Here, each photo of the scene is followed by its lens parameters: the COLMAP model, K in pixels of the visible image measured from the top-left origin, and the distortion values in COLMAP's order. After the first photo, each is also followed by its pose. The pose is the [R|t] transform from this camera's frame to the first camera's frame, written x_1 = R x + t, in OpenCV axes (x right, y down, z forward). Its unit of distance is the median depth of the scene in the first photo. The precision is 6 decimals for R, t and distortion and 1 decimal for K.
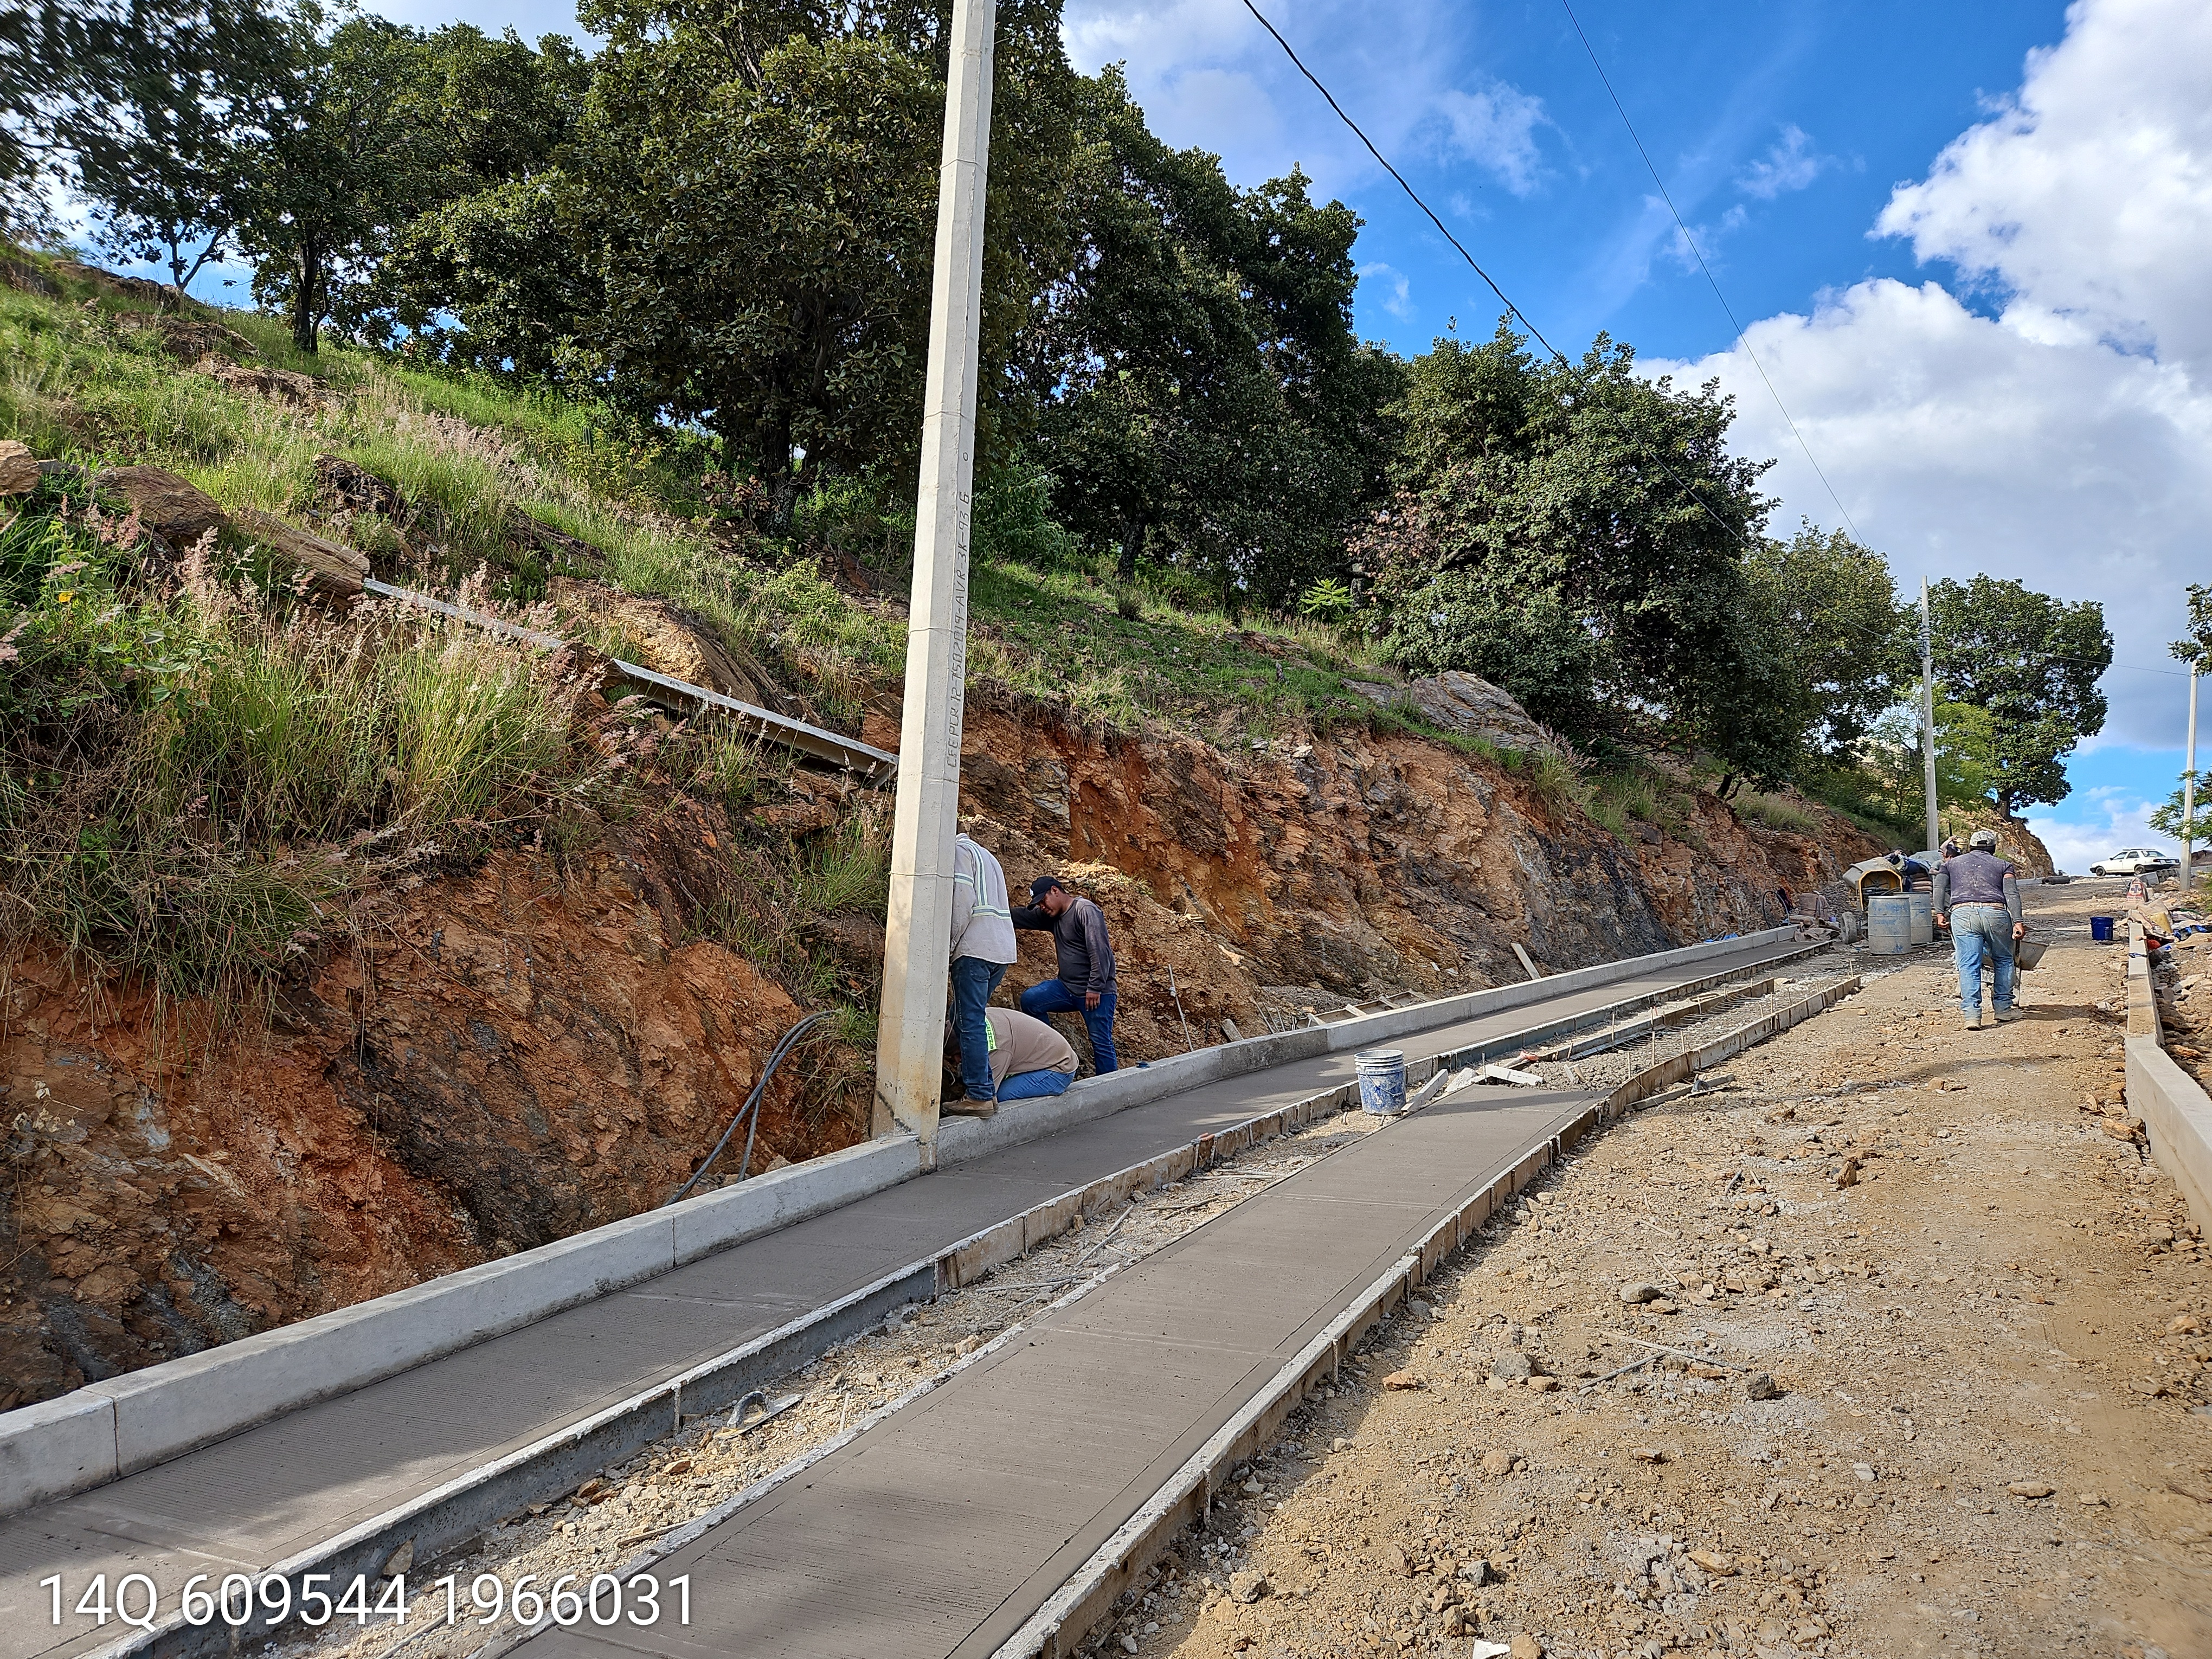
lens RADIAL K [[1480.1, 0, 1088.1], [0, 1480.1, 858.8], [0, 0, 1]] dist [0.080911, -0.070037]
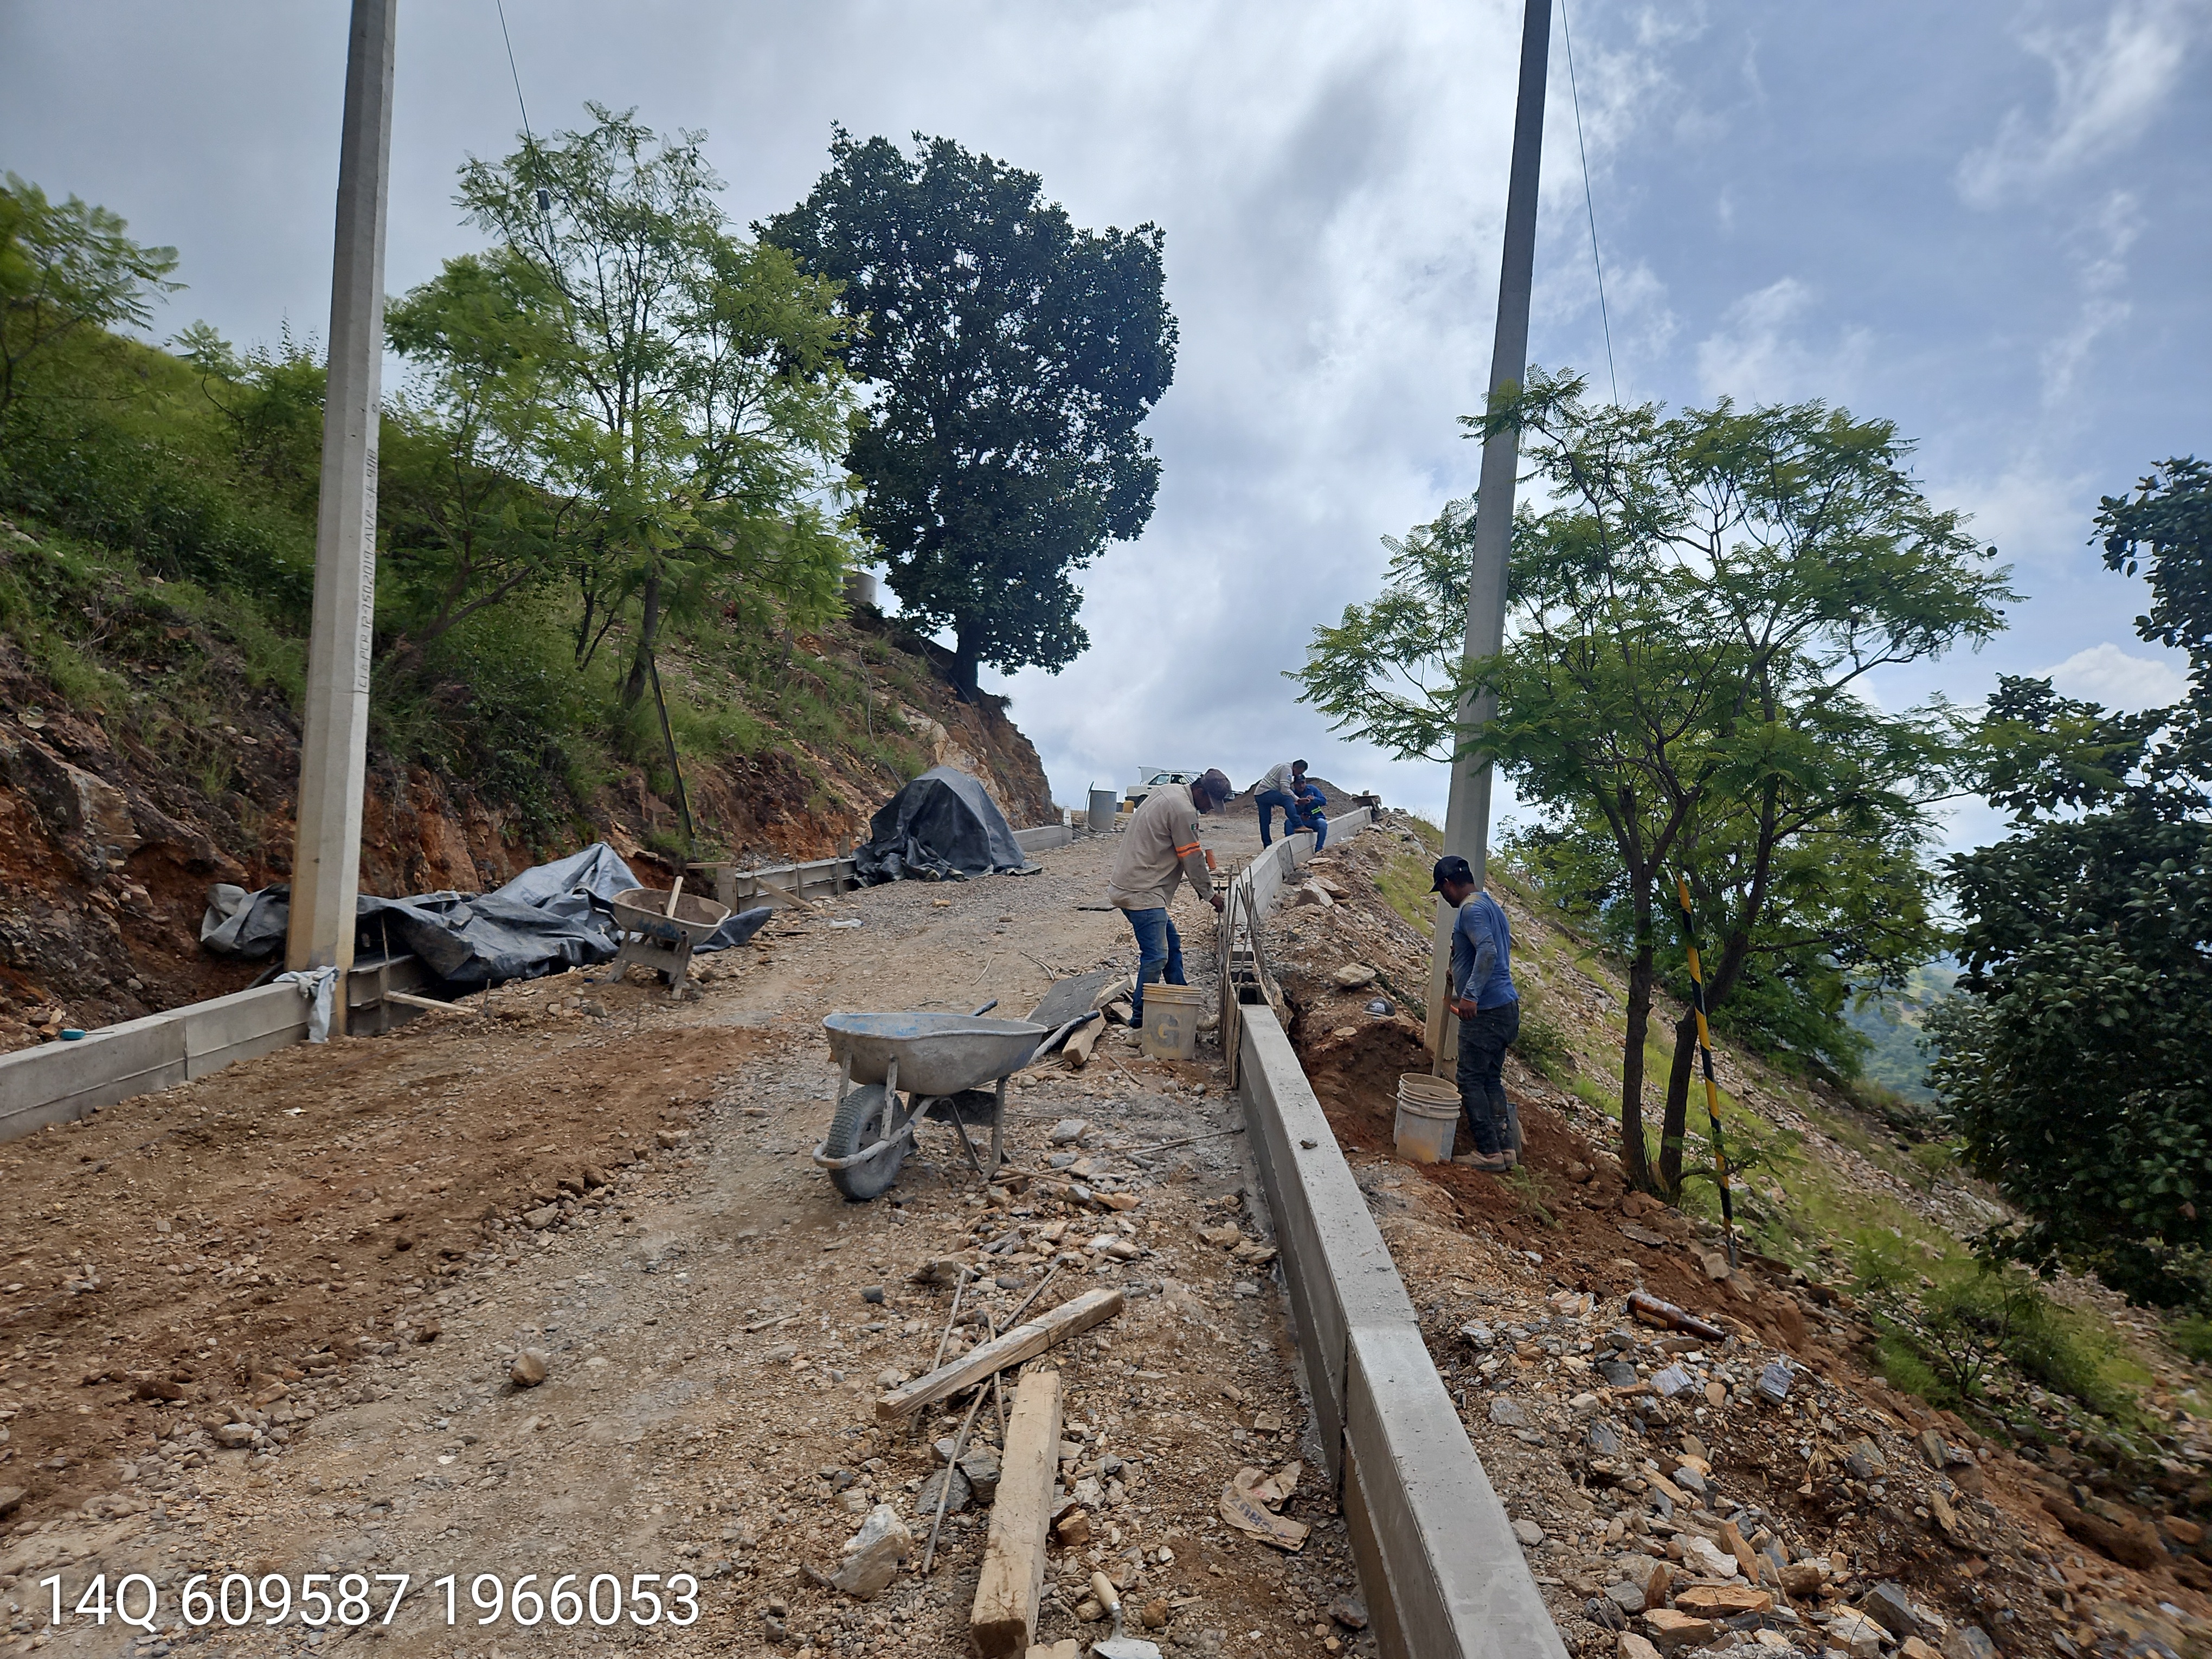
lens RADIAL K [[1480.1, 0, 1111.3], [0, 1480.1, 827.6], [0, 0, 1]] dist [0.080911, -0.070037]
pose [[0.840086, 0.026420, 0.541809, 1.052026], [-0.057147, 0.997566, 0.039964, -0.016752], [-0.539434, -0.064536, 0.839551, 1.558032]]
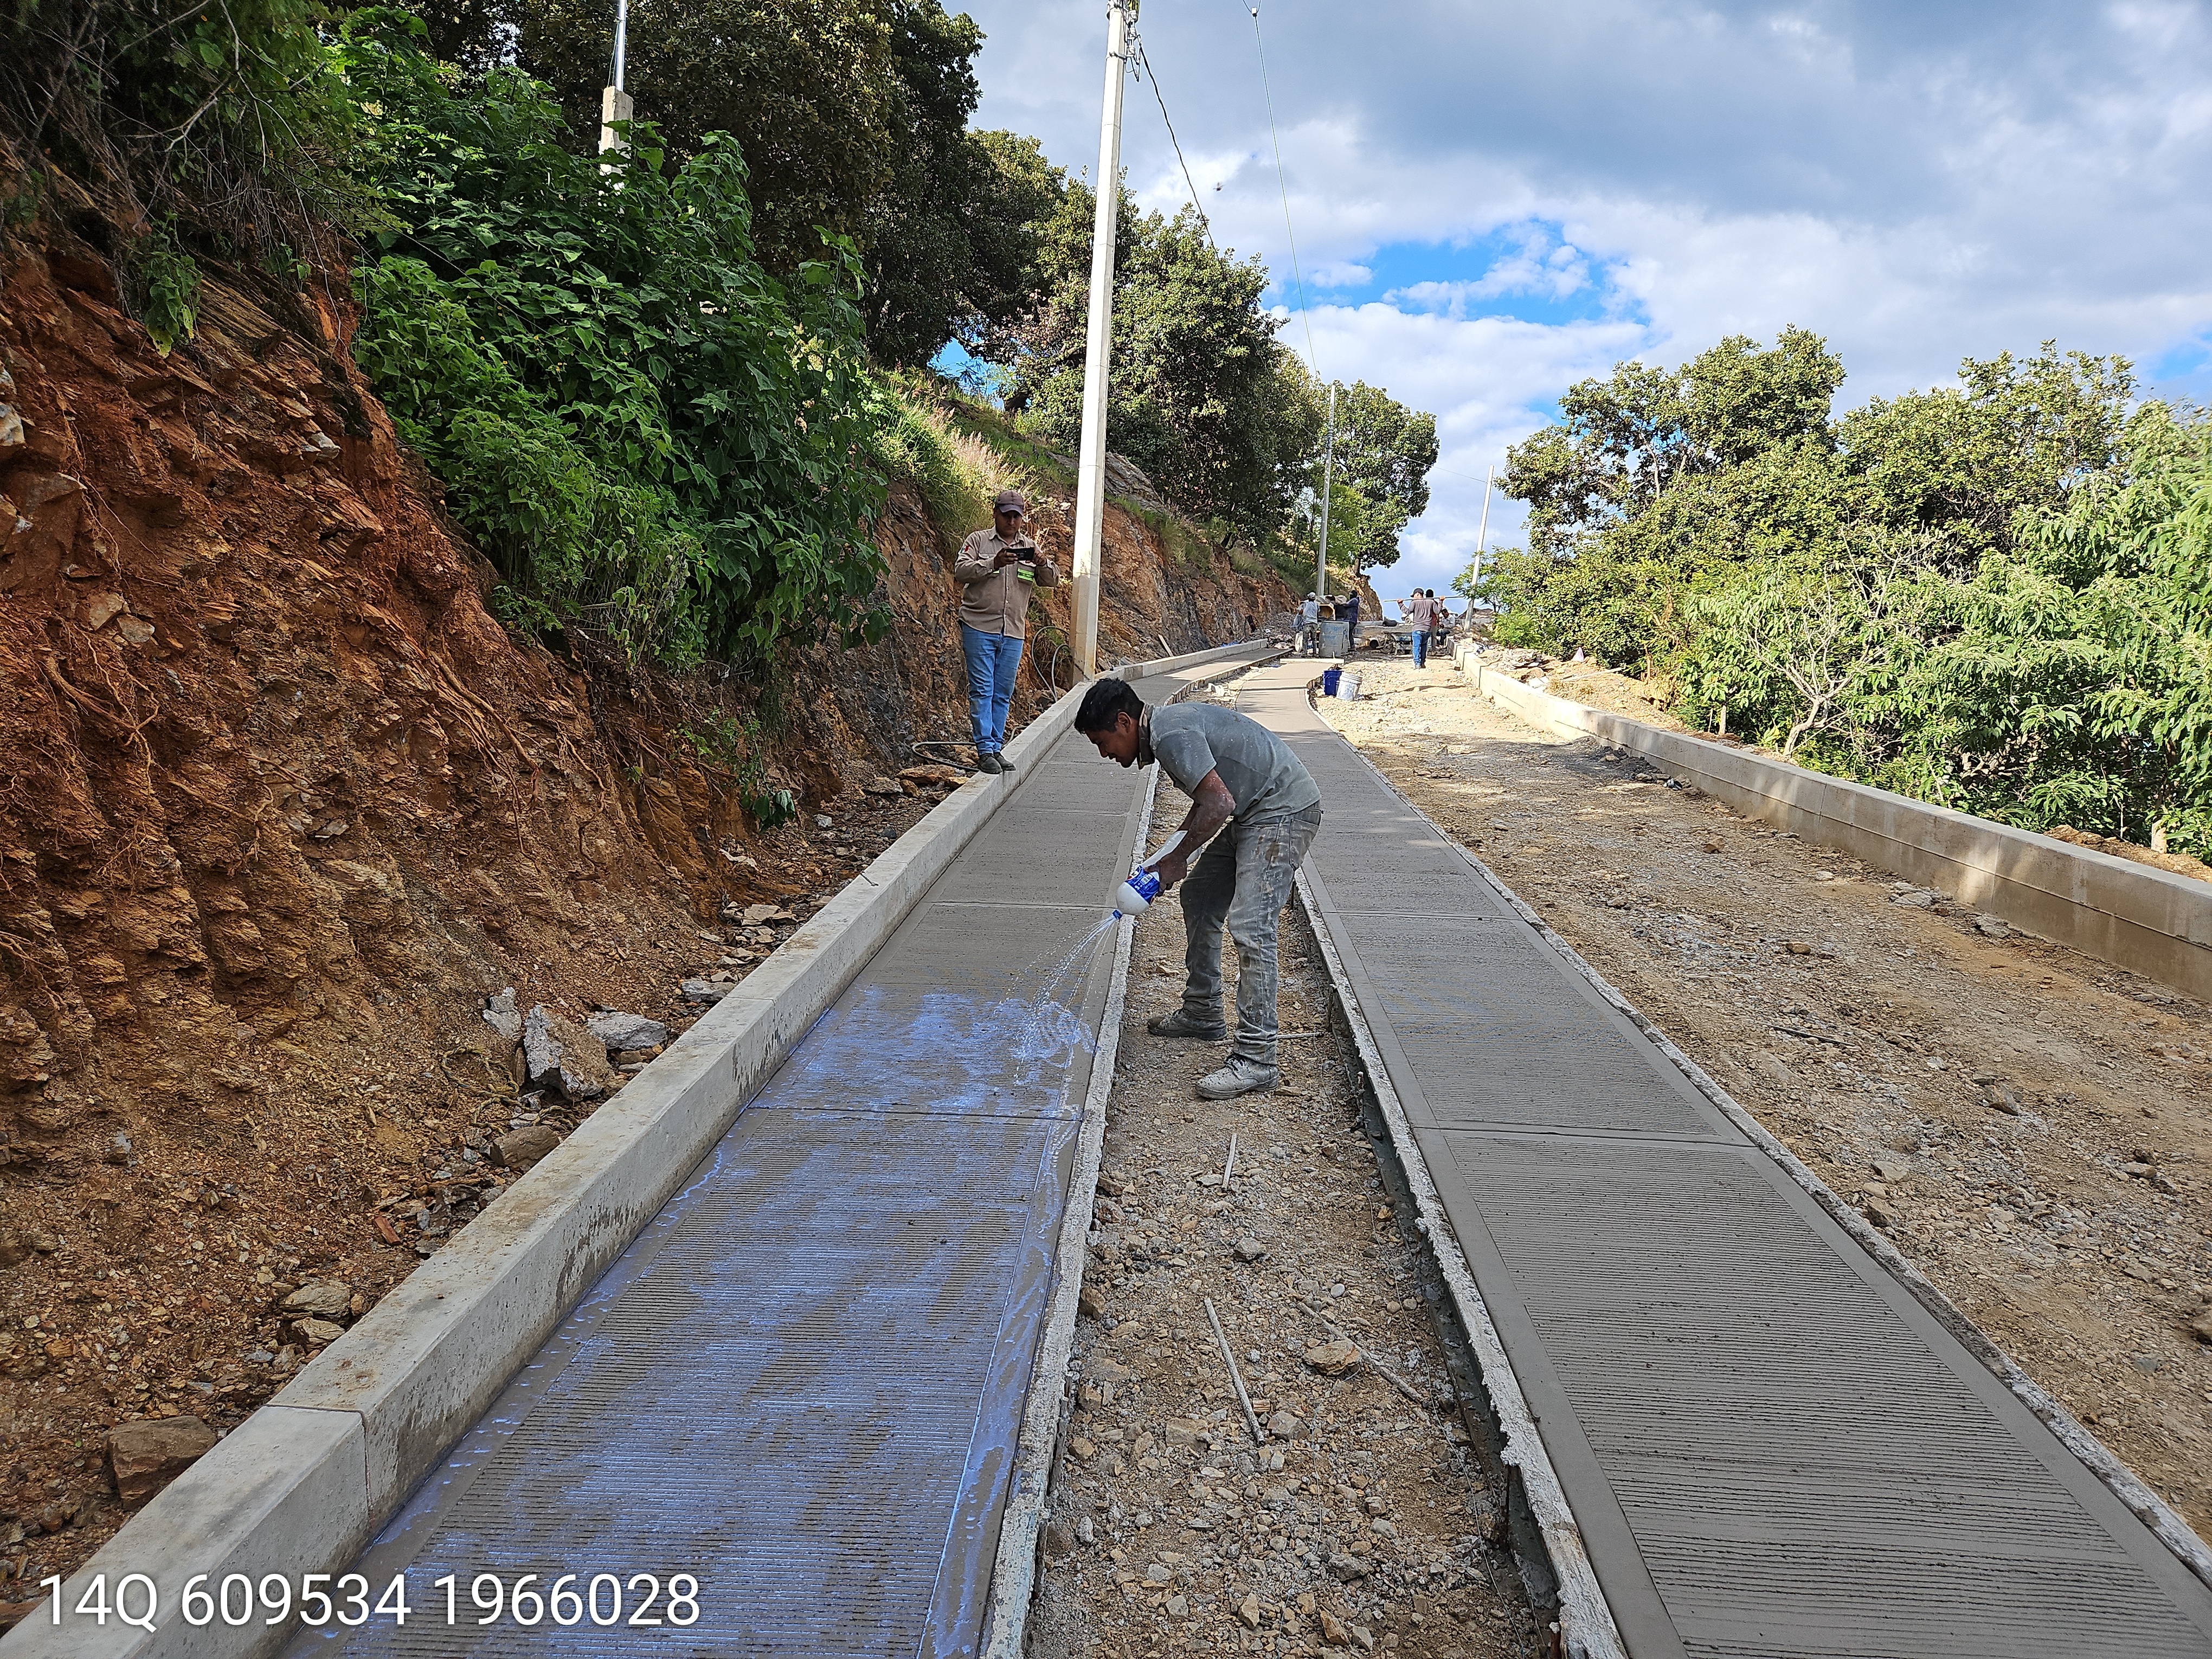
lens RADIAL K [[1480.1, 0, 1103.4], [0, 1480.1, 839.0], [0, 0, 1]] dist [0.080911, -0.070037]
pose [[0.918278, 0.000413, 0.395936, -0.303321], [-0.070651, 0.984121, 0.162833, 0.011781], [-0.389582, -0.177499, 0.903726, -0.359419]]
